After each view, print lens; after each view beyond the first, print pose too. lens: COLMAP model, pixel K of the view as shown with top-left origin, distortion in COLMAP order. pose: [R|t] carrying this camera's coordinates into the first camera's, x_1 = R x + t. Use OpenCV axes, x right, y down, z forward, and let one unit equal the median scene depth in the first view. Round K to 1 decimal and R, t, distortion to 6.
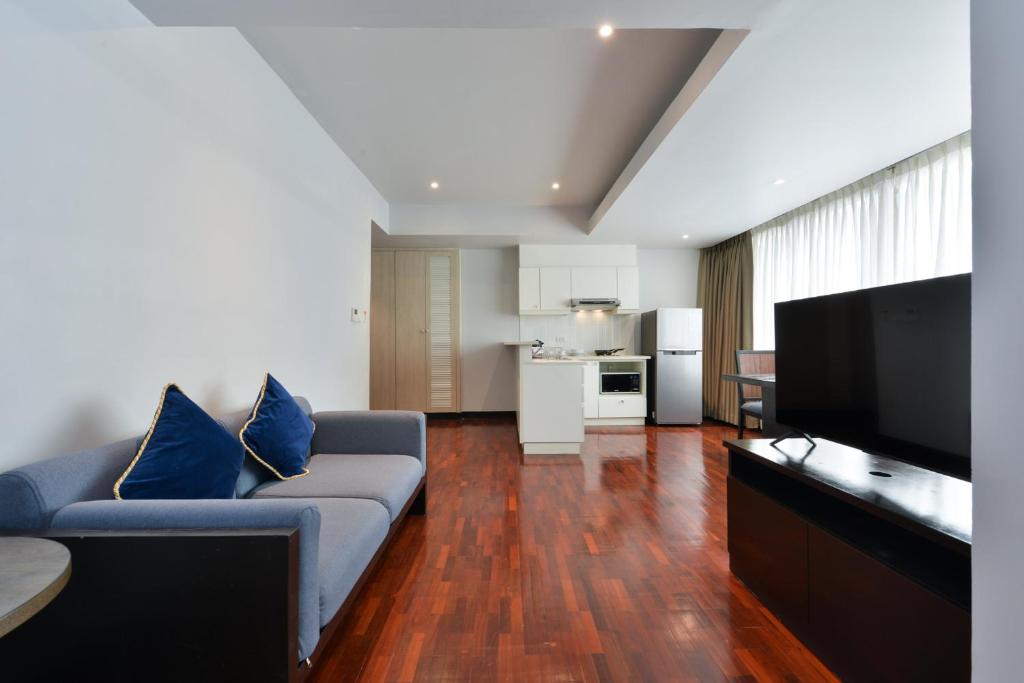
lens RADIAL K [[414.2, 0, 514.2], [0, 414.2, 340.8], [0, 0, 1]] dist [-0.001413, 0.000142]
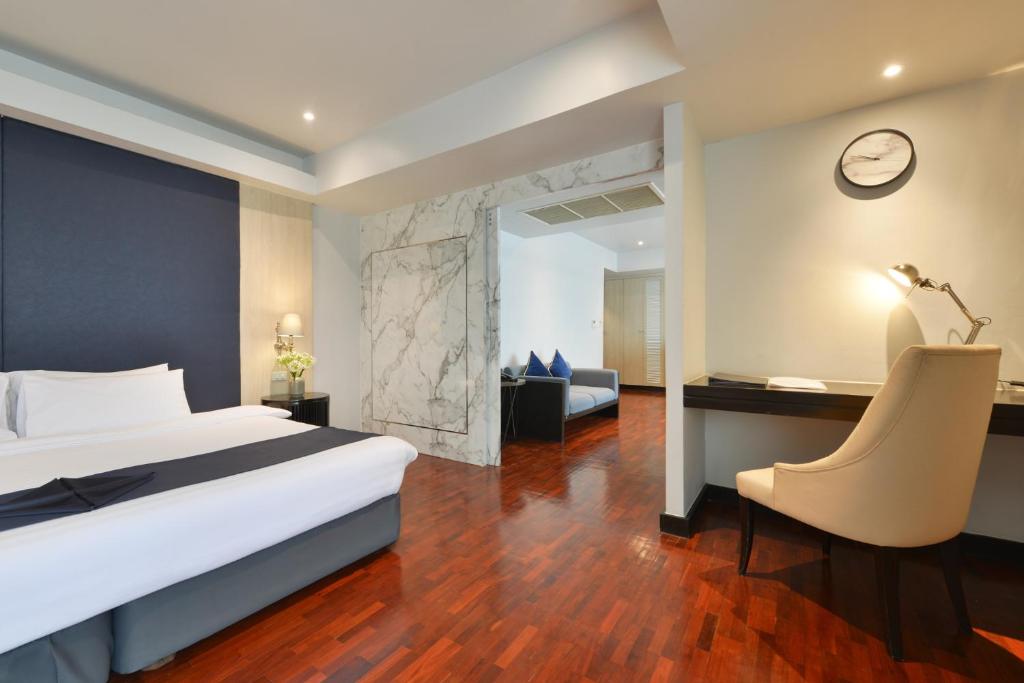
lens RADIAL K [[414.2, 0, 520.7], [0, 414.2, 340.8], [0, 0, 1]] dist [-0.001413, 0.000142]
pose [[0.826445, 0.005904, -0.562987, 0.277914], [0.000563, 0.999936, 0.011313, -0.004570], [0.563018, -0.009666, 0.826388, -0.513609]]
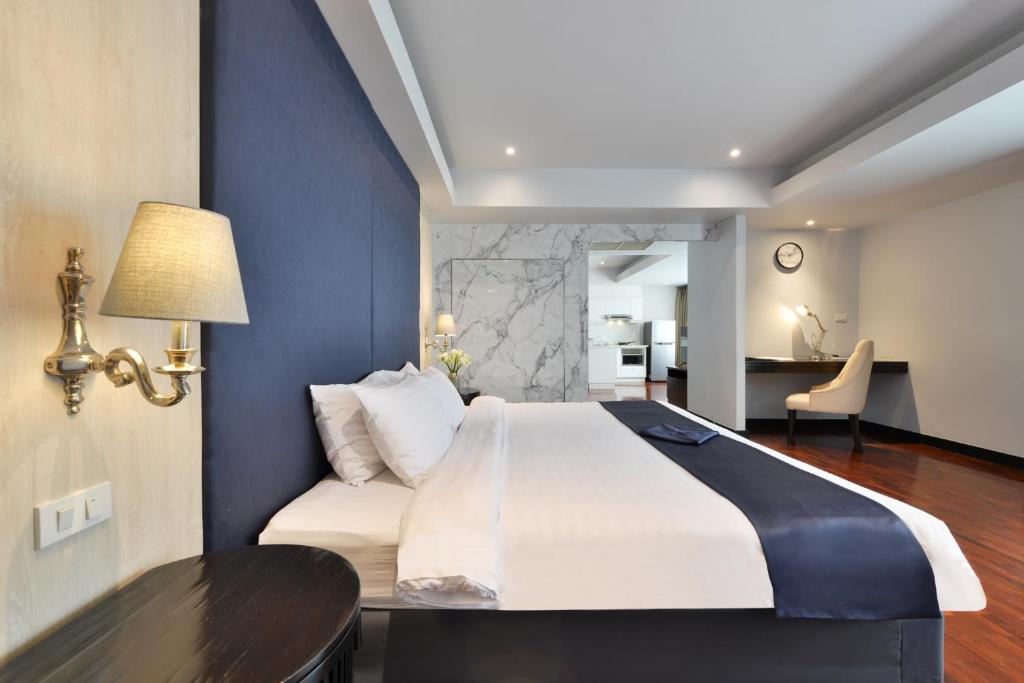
lens RADIAL K [[414.2, 0, 516.0], [0, 414.2, 341.4], [0, 0, 1]] dist [-0.001413, 0.000142]
pose [[0.999996, 0.002988, -0.000203, -0.273834], [-0.002985, 0.999920, 0.012284, -0.003424], [0.000239, -0.012284, 0.999925, -0.887021]]
